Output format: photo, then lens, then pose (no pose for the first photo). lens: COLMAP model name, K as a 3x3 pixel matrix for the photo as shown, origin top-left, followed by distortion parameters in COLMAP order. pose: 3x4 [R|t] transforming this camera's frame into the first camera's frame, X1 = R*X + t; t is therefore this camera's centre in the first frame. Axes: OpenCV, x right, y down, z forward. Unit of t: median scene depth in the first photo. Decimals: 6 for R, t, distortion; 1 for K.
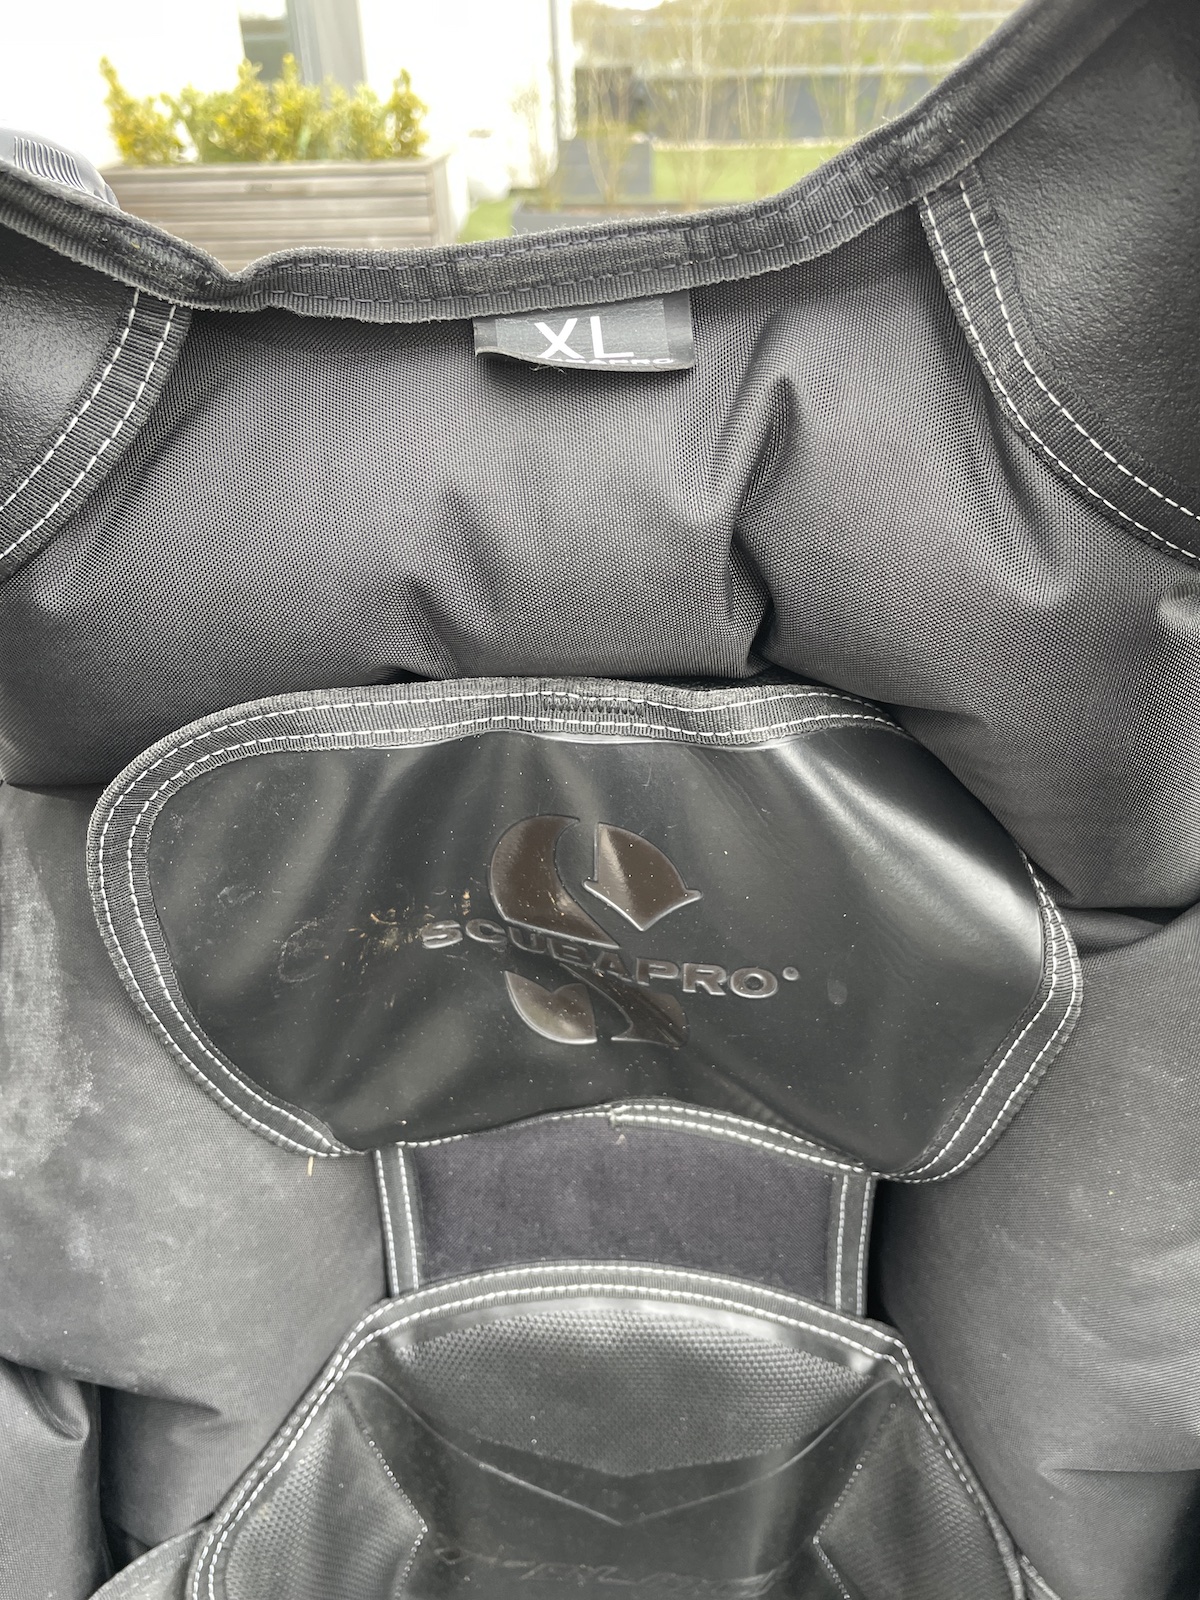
lens RADIAL K [[1238.8, 0, 581.6], [0, 1238.8, 801.9], [0, 0, 1]] dist [0.077811, -0.123993]
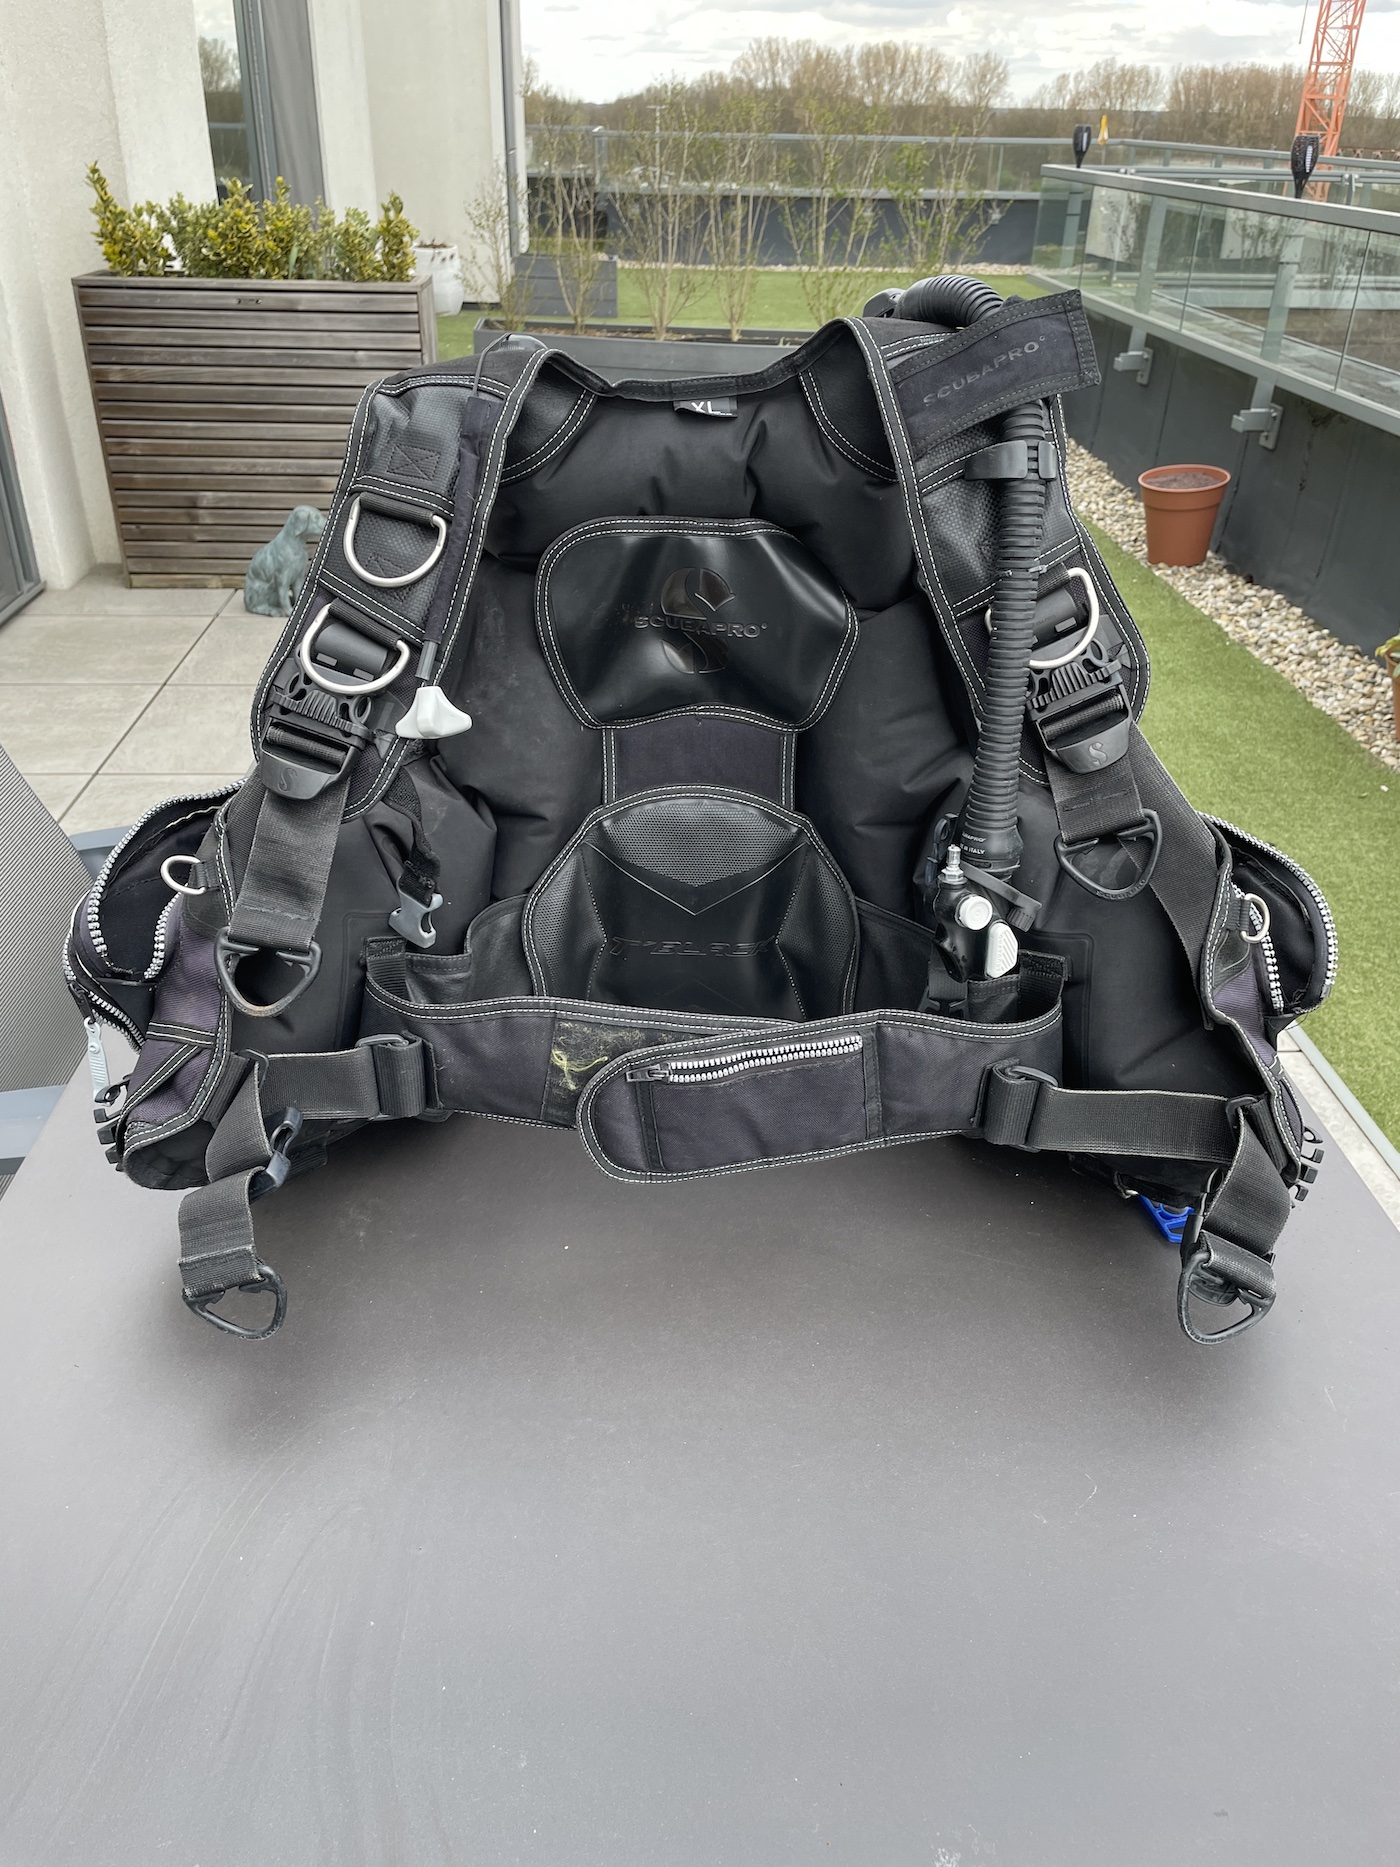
lens RADIAL K [[1457.9, 0, 664.5], [0, 1457.9, 968.6], [0, 0, 1]] dist [0.066998, -0.101758]
pose [[0.995363, -0.000541, 0.096190, -0.313287], [0.003514, 0.999521, -0.030746, 0.816961], [-0.096127, 0.030941, 0.994888, -1.869193]]
